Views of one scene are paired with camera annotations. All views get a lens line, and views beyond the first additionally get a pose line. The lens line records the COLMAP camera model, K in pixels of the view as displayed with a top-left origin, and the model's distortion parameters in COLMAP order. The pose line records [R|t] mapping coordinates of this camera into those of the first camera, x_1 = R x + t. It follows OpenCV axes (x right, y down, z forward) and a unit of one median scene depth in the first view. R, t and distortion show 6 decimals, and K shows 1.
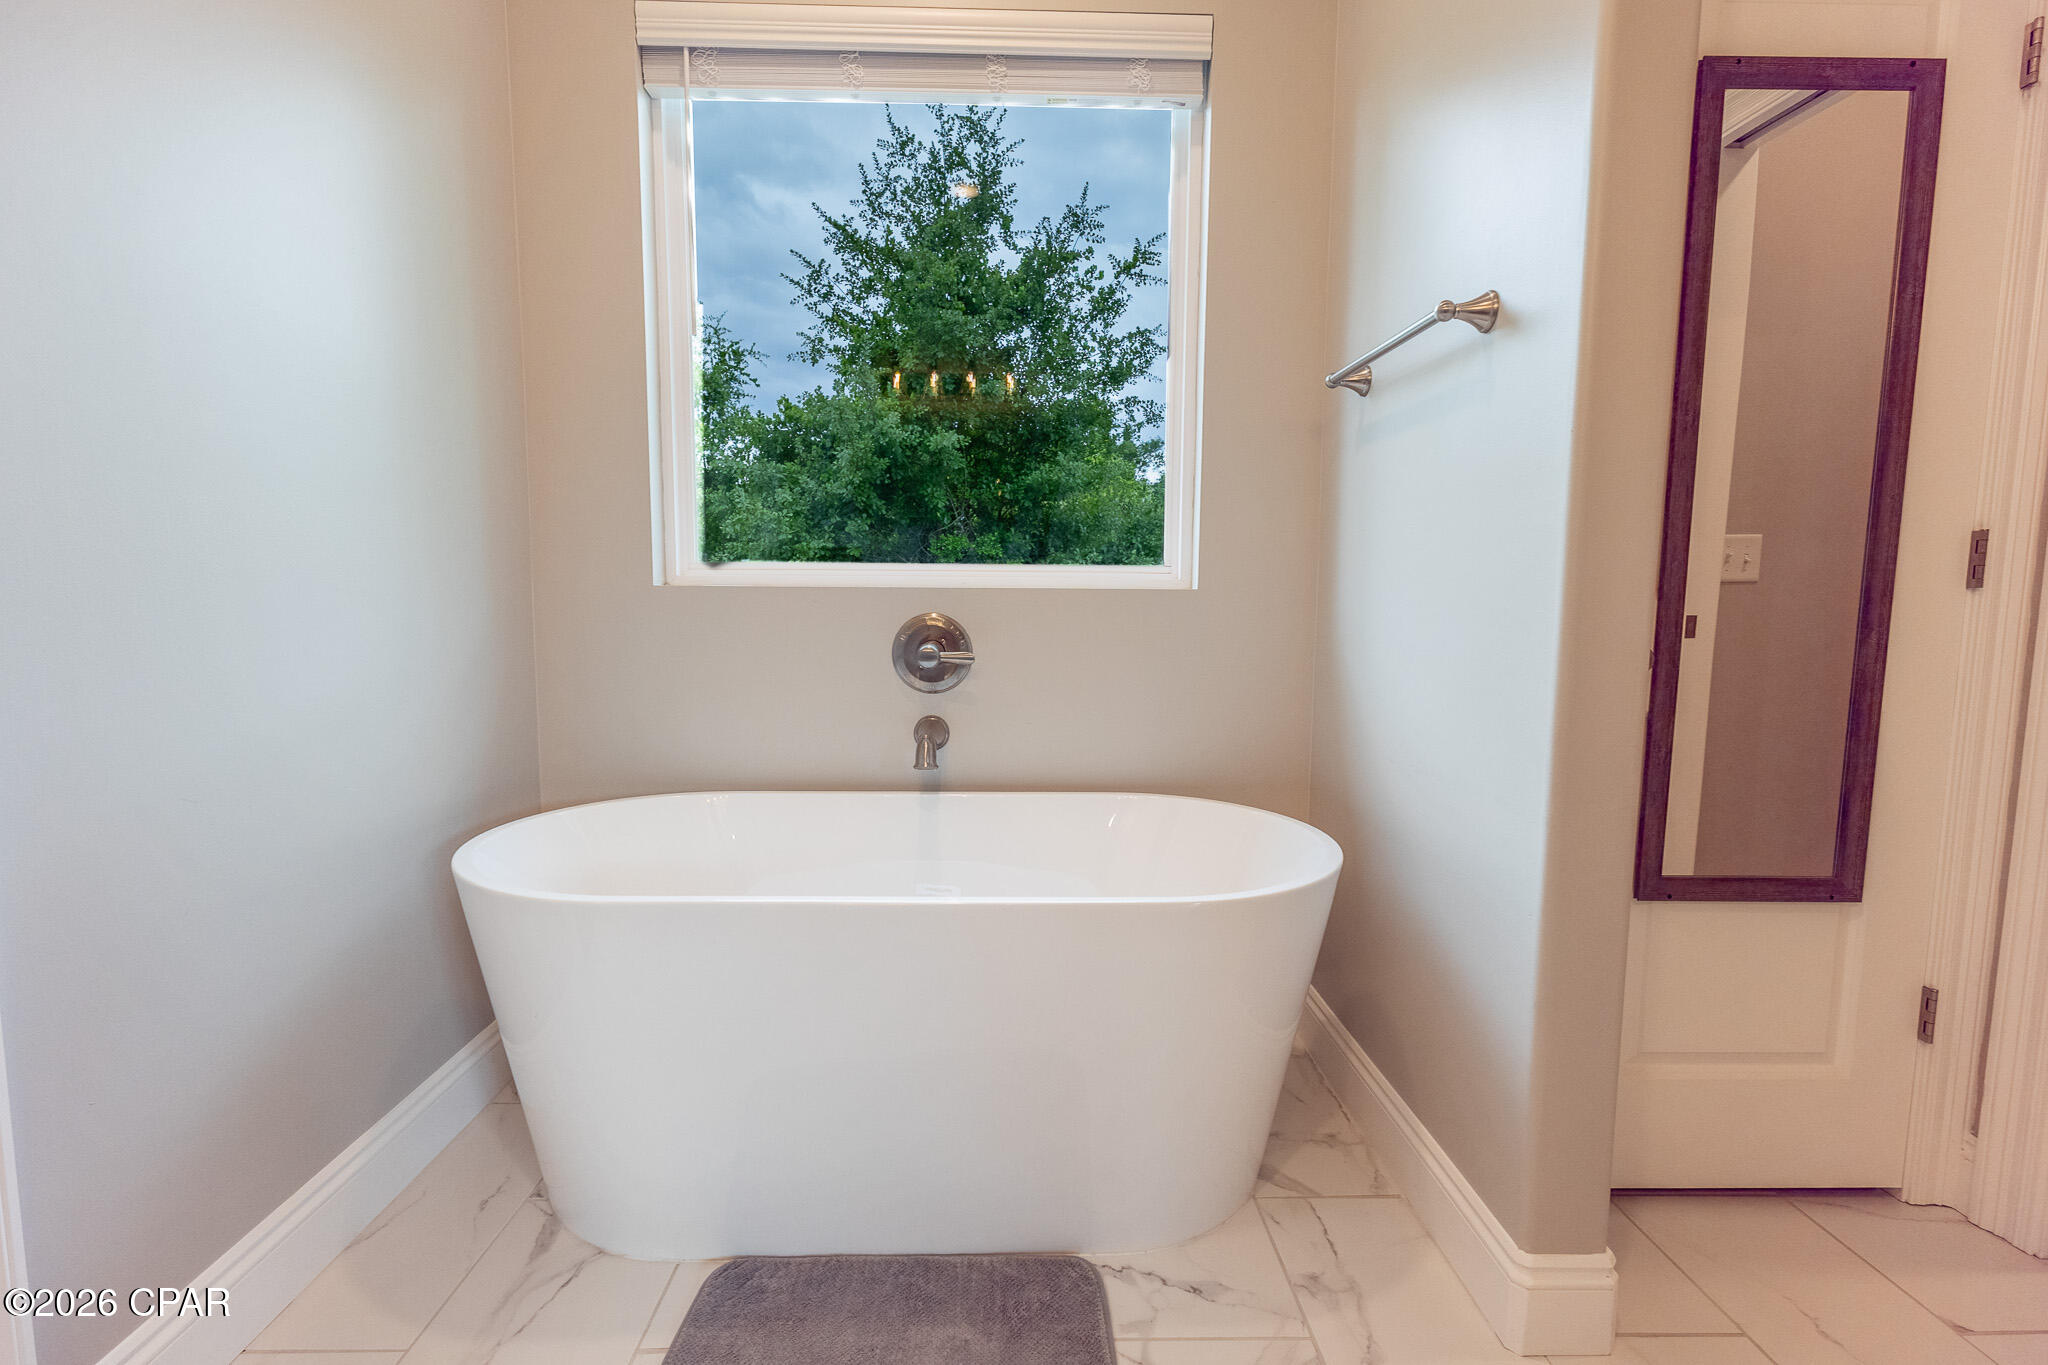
lens RADIAL K [[944.9, 0, 1024.0], [0, 944.9, 682.5], [0, 0, 1]] dist [0.001419, 0.000702]
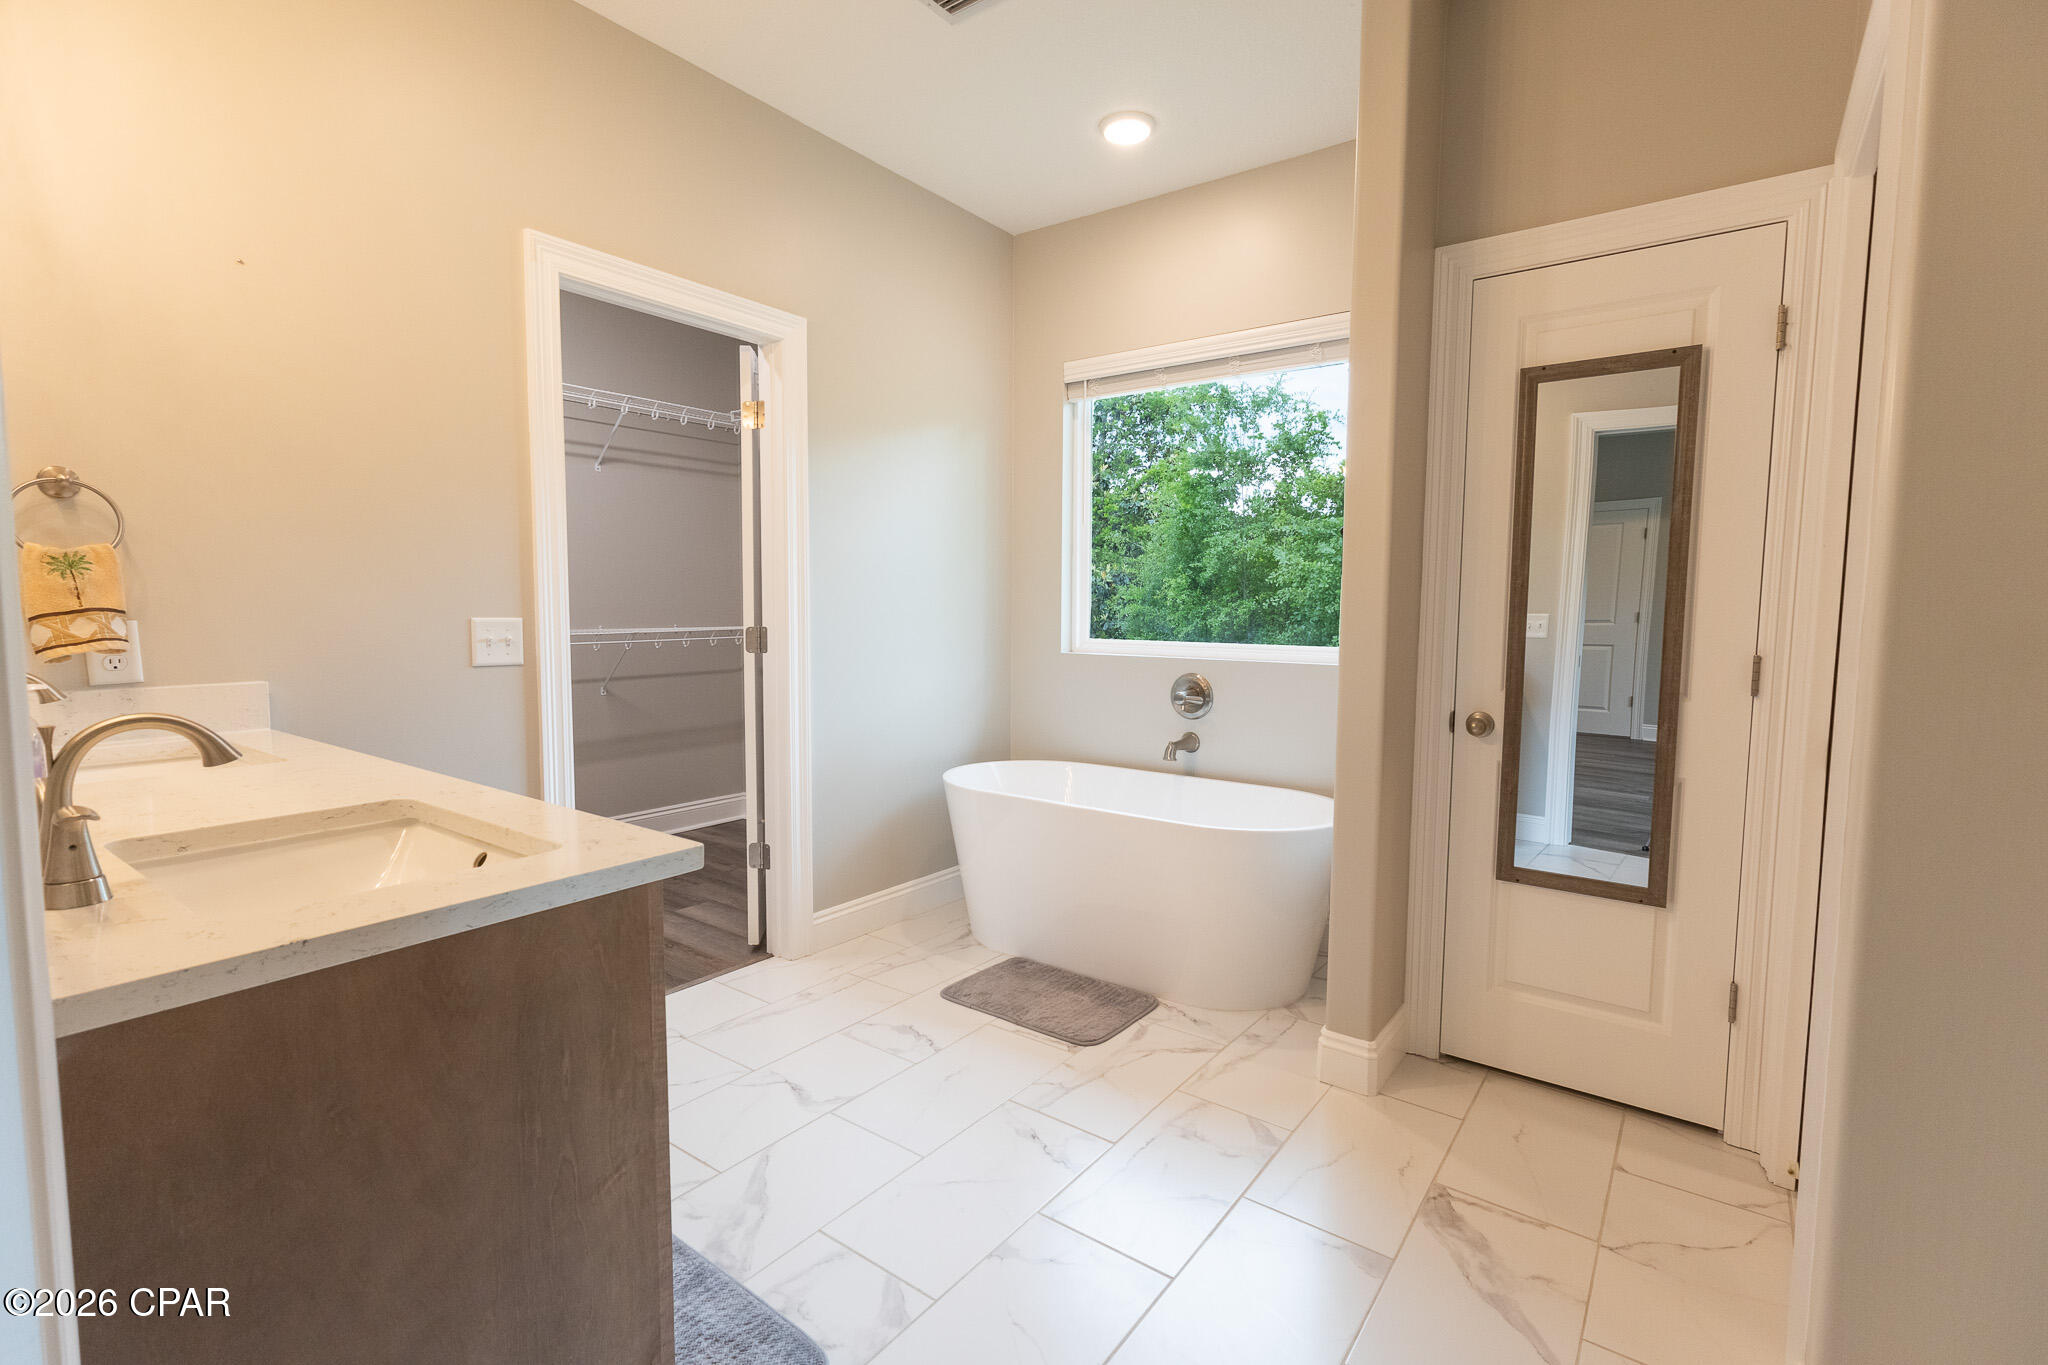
lens RADIAL K [[933.8, 0, 1017.7], [0, 933.8, 680.4], [0, 0, 1]] dist [-0.000560, 0.000417]
pose [[0.783303, 0.046992, -0.619862, 0.952173], [-0.059800, 0.998210, 0.000106, -0.054600], [0.618757, 0.036985, 0.784711, -0.726150]]
